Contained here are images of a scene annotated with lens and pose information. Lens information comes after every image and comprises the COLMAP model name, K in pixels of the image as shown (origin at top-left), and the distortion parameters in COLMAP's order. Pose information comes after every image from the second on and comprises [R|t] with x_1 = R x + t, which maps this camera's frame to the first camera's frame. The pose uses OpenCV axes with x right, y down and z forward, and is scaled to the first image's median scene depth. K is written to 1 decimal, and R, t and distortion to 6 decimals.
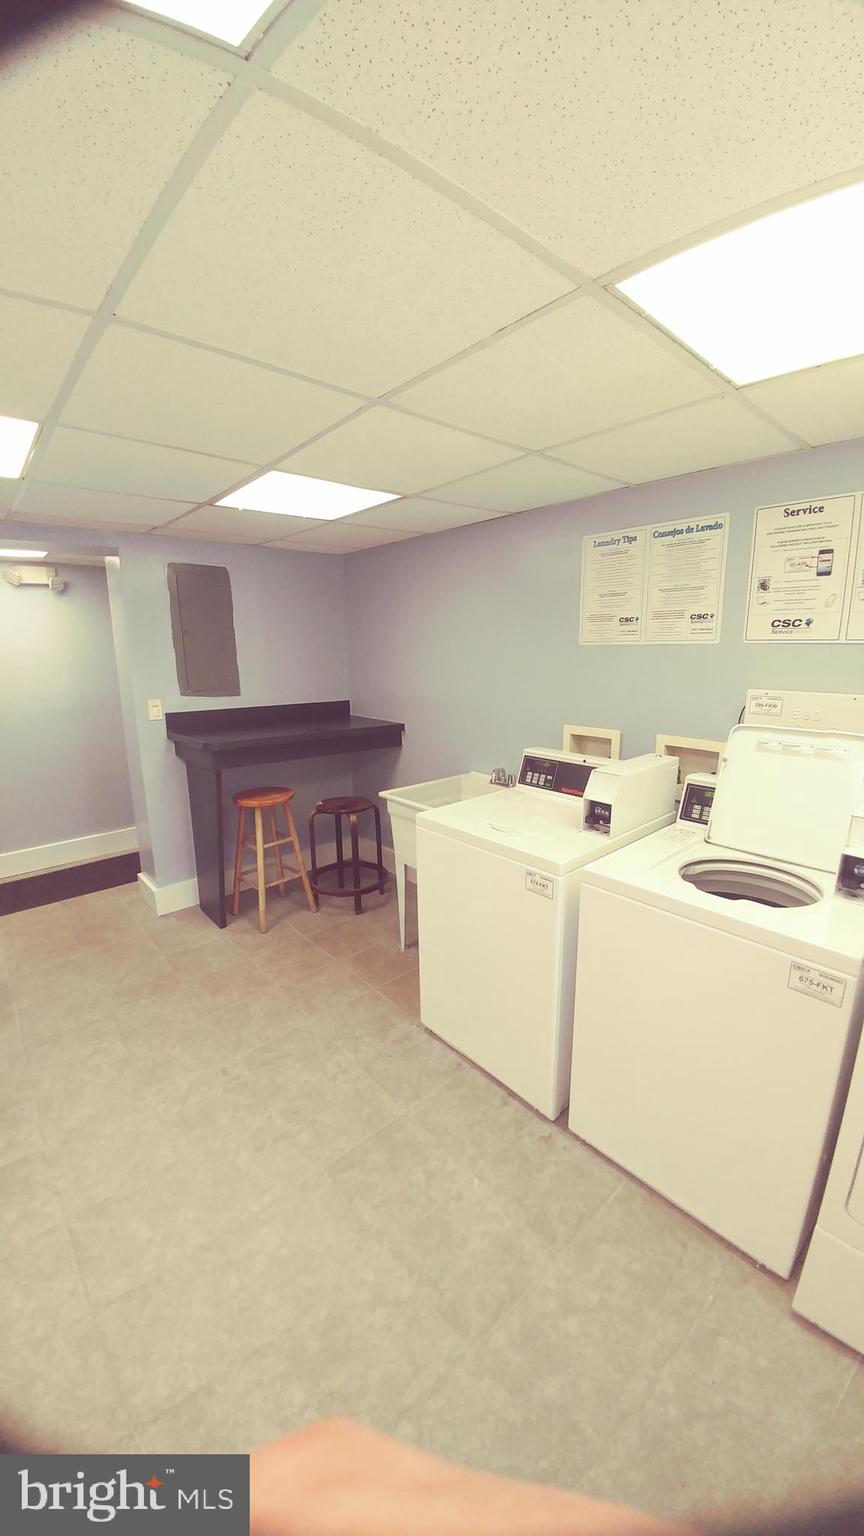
lens RADIAL K [[555.2, 0, 442.7], [0, 555.2, 765.4], [0, 0, 1]] dist [-0.017618, -0.016037]
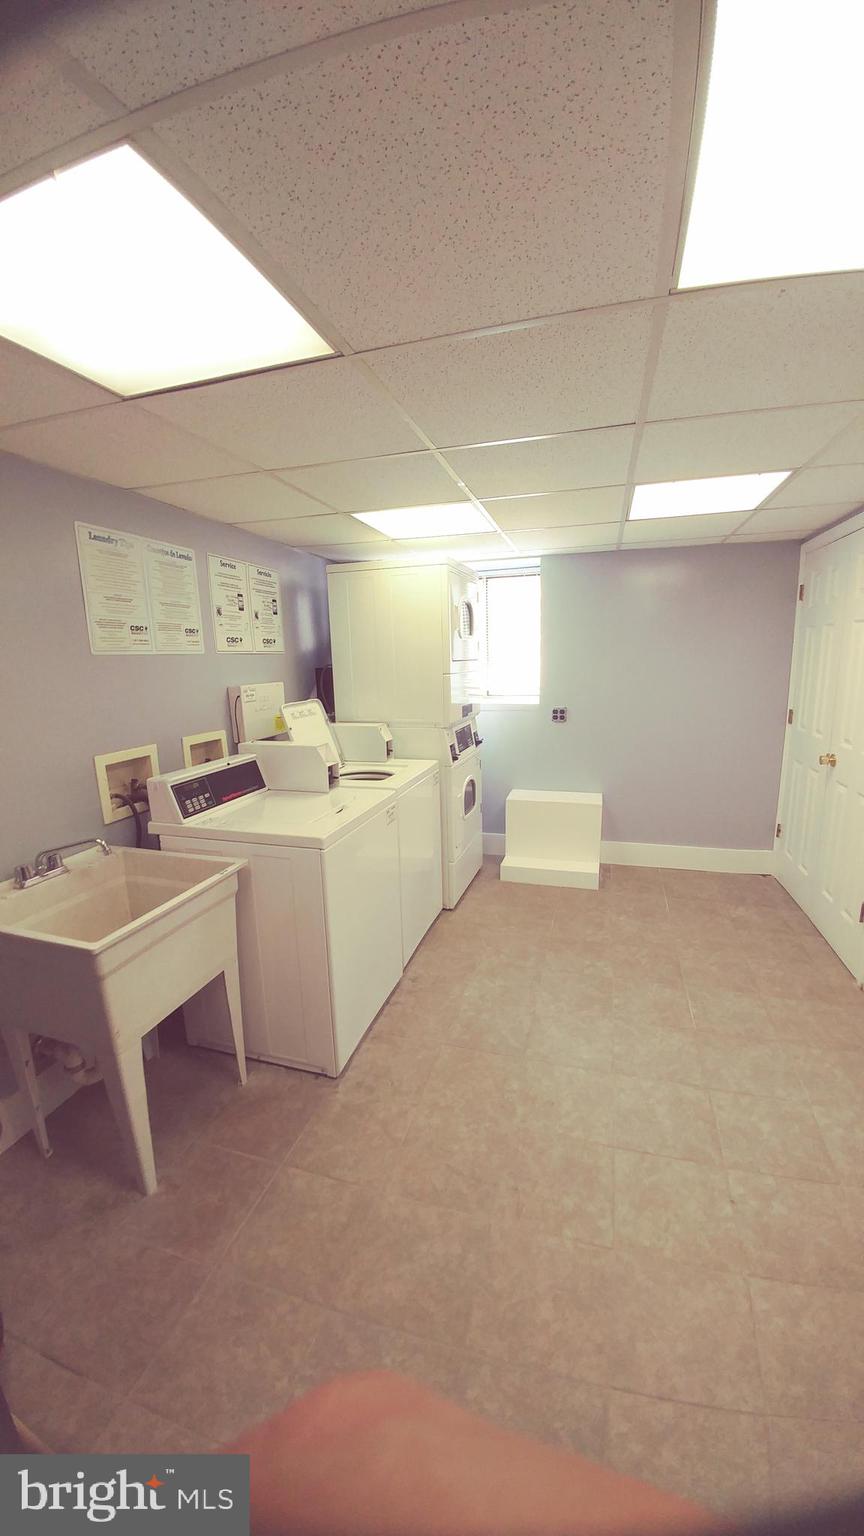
lens RADIAL K [[555.2, 0, 442.7], [0, 555.2, 765.4], [0, 0, 1]] dist [-0.017618, -0.016037]
pose [[-0.530230, -0.138613, 0.836446, -0.885852], [0.208082, 0.935099, 0.286866, -0.236006], [-0.821923, 0.326154, -0.466975, 1.250017]]
